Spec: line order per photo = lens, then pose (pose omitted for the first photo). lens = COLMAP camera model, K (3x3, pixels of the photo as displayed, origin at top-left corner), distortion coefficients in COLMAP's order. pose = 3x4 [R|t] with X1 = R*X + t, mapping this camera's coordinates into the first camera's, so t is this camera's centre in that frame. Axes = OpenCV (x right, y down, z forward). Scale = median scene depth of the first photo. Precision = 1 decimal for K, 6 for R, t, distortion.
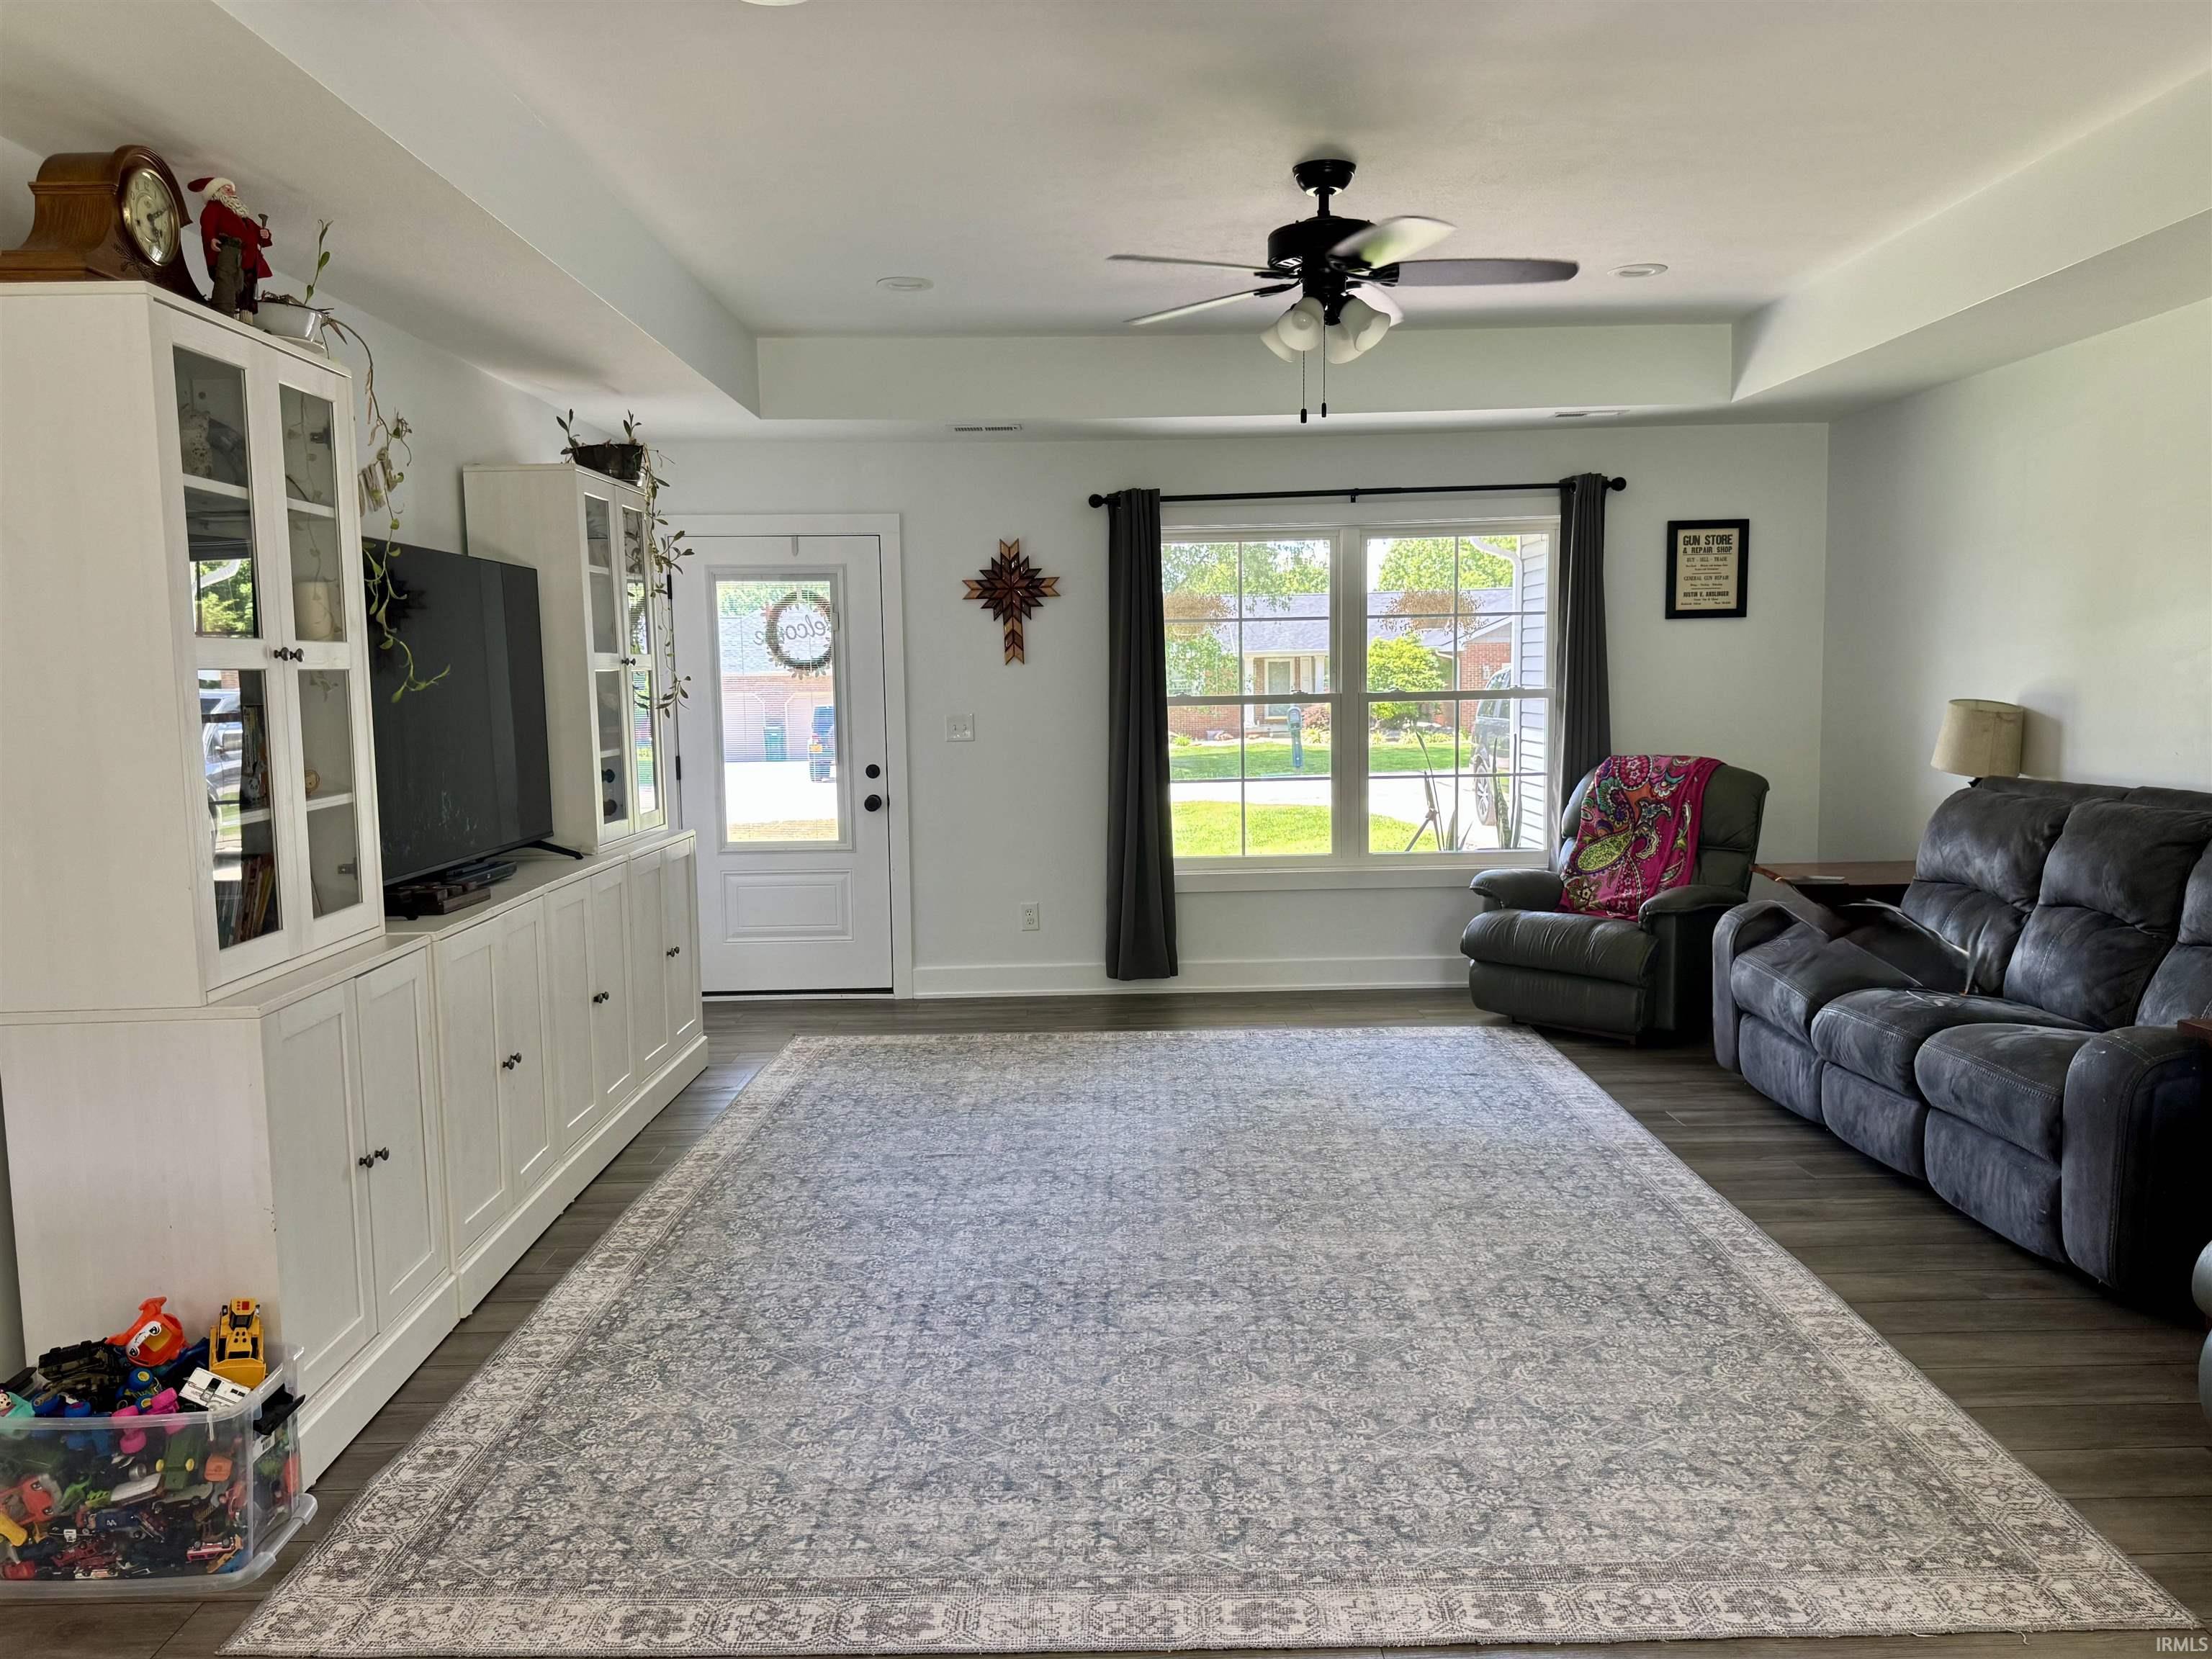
lens RADIAL K [[1655.5, 0, 1108.8], [0, 1655.5, 835.2], [0, 0, 1]] dist [0.093439, -0.009845]
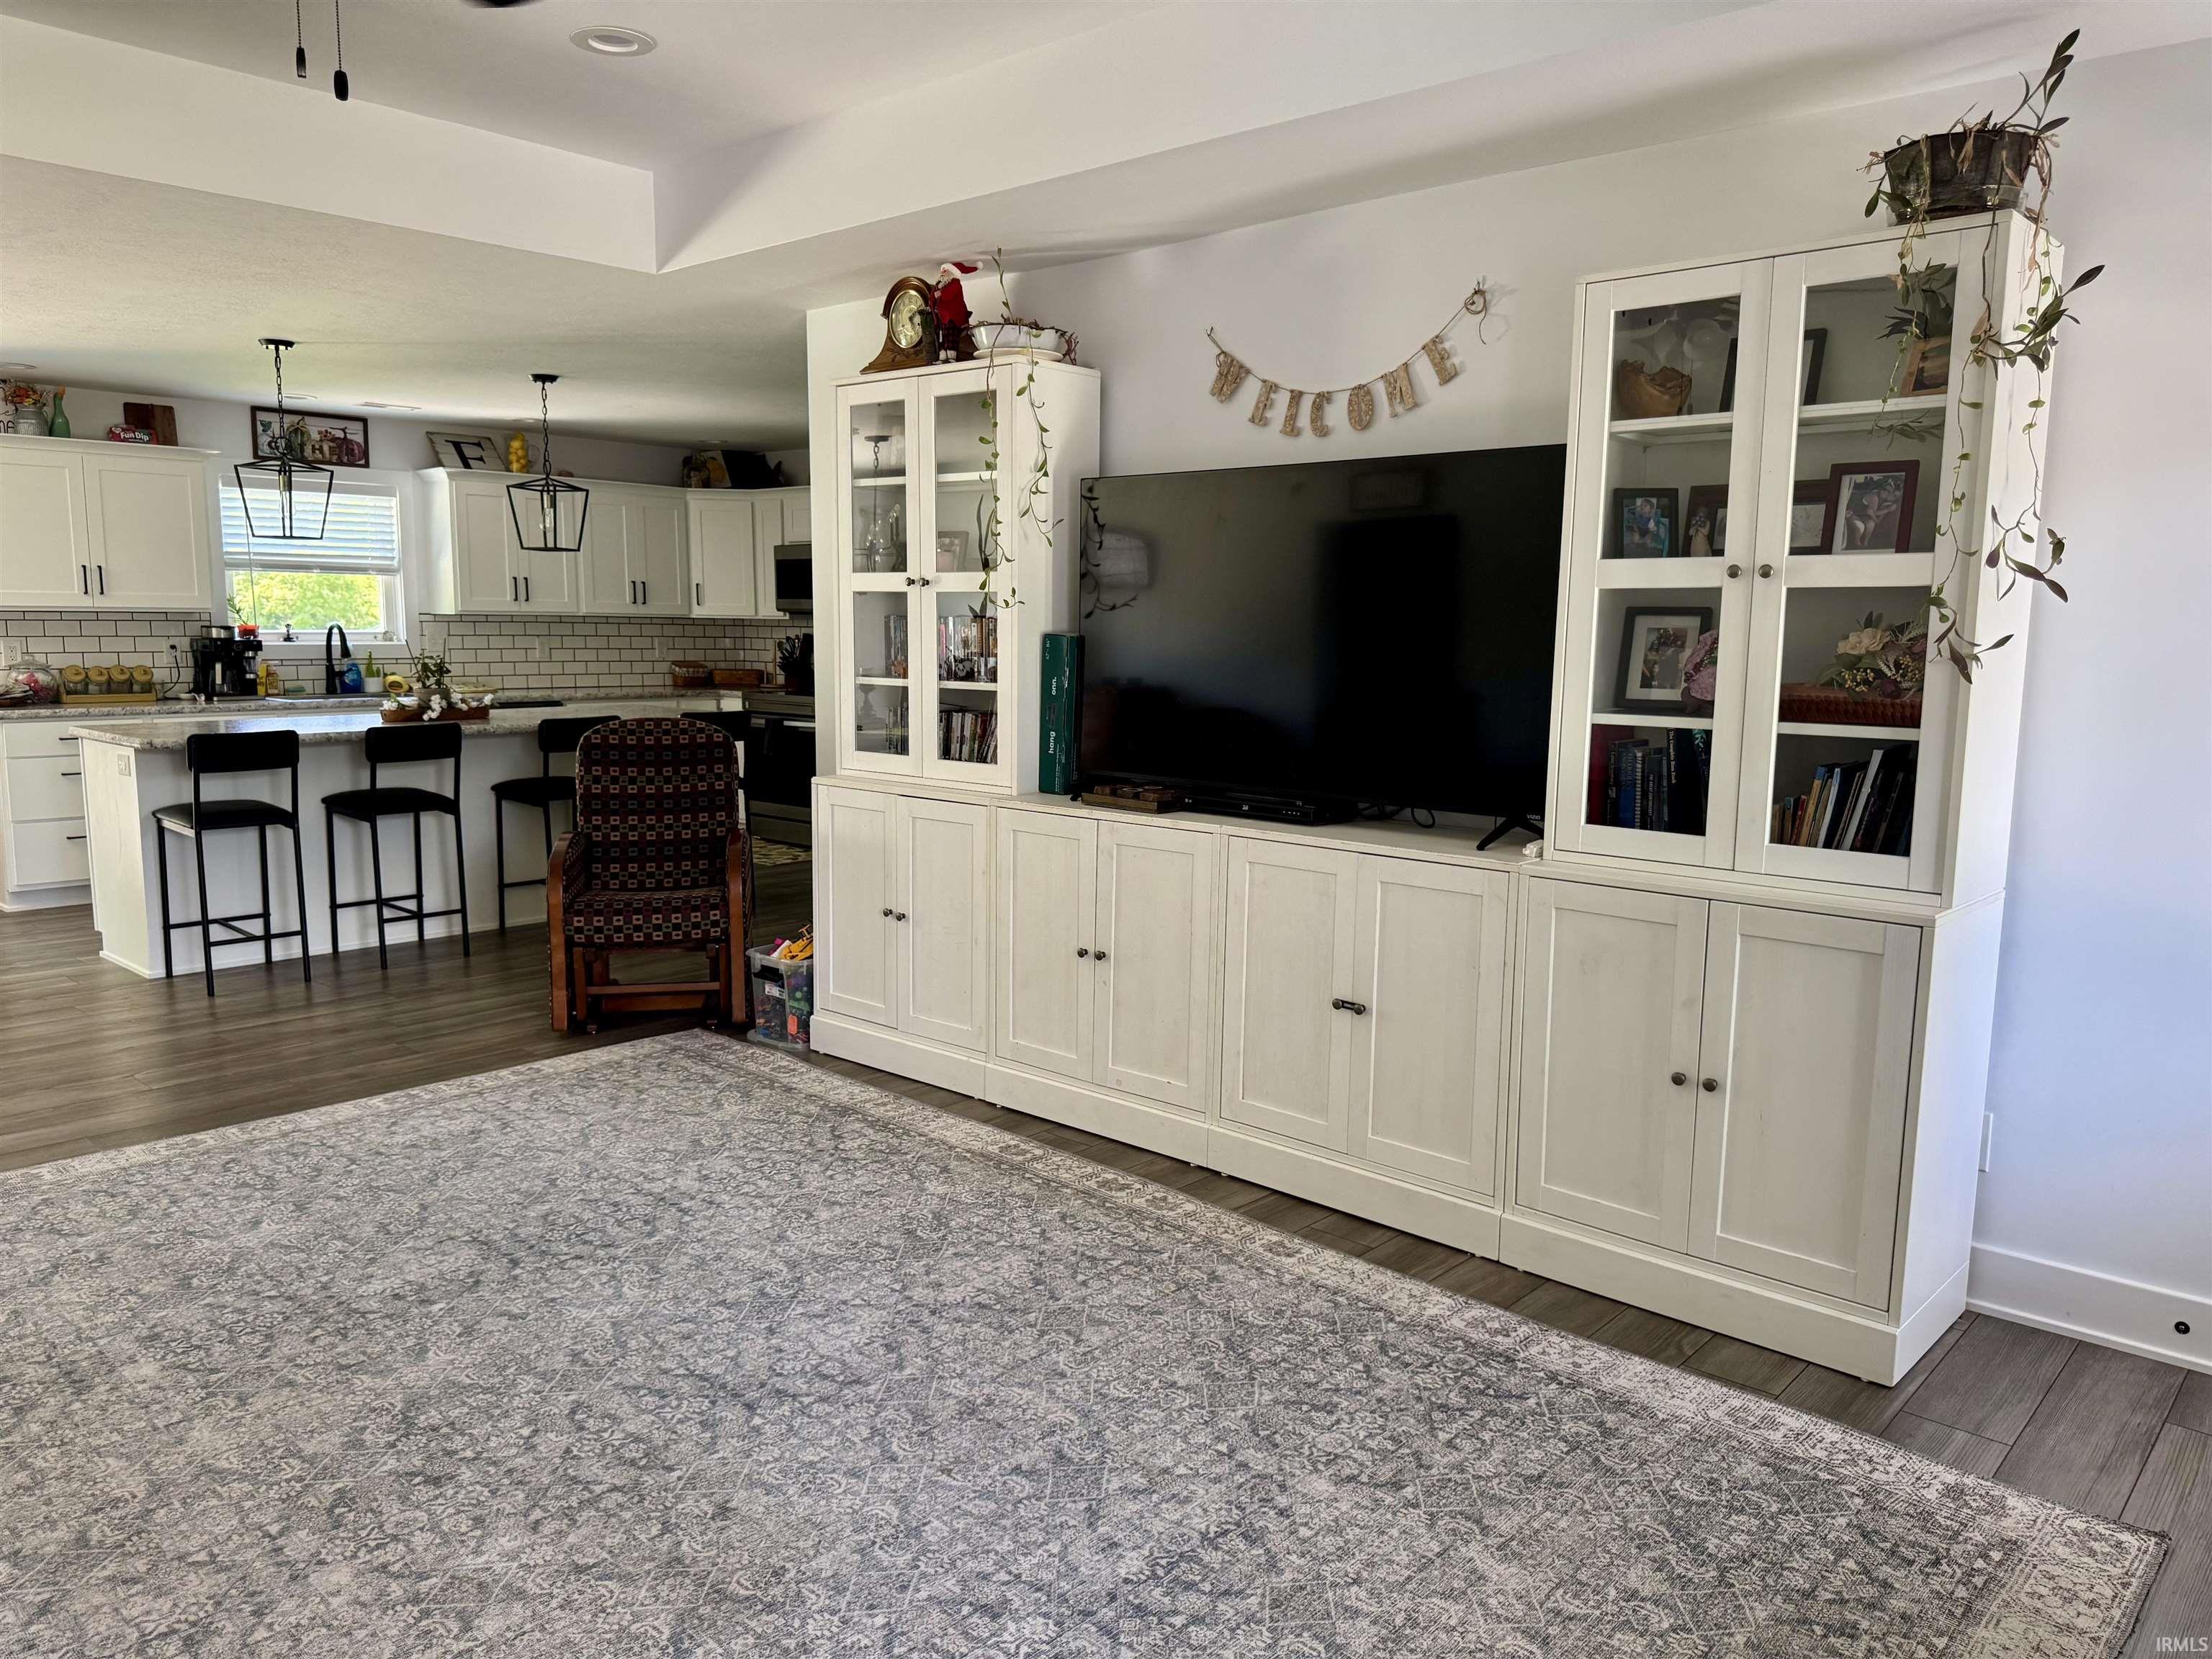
lens RADIAL K [[1578.0, 0, 1095.8], [0, 1578.0, 815.1], [0, 0, 1]] dist [0.043160, -0.013399]
pose [[-0.685000, 0.120148, -0.718568, 0.397663], [-0.057076, 0.974426, 0.217339, -0.190180], [0.726304, 0.189890, -0.660624, 1.812006]]
